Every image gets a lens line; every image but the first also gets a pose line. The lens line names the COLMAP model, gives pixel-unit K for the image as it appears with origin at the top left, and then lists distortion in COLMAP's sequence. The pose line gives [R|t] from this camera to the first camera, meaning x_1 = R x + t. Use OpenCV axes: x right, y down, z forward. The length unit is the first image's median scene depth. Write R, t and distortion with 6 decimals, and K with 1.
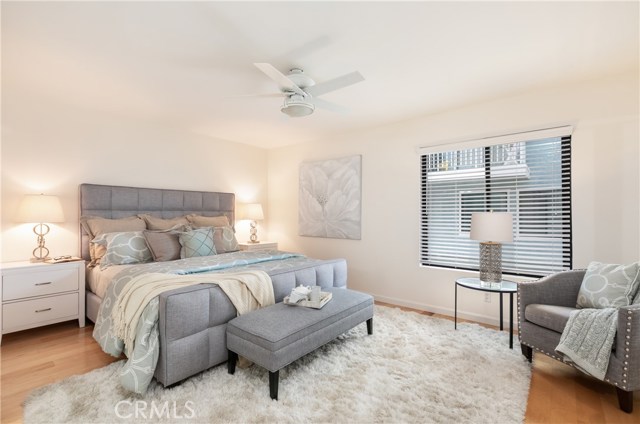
lens RADIAL K [[290.9, 0, 322.1], [0, 290.9, 215.7], [0, 0, 1]] dist [-0.001003, -0.000118]
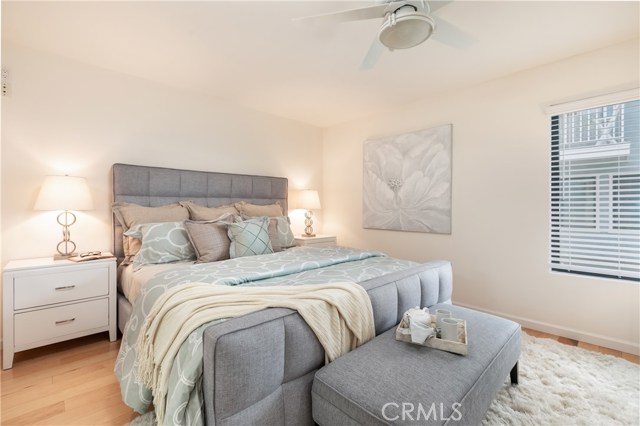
lens RADIAL K [[290.9, 0, 325.2], [0, 290.9, 209.2], [0, 0, 1]] dist [-0.001003, -0.000118]
pose [[0.993162, -0.001365, -0.116735, -0.142525], [0.001890, 0.999989, 0.004382, 0.017060], [0.116728, -0.004573, 0.993153, 0.258332]]
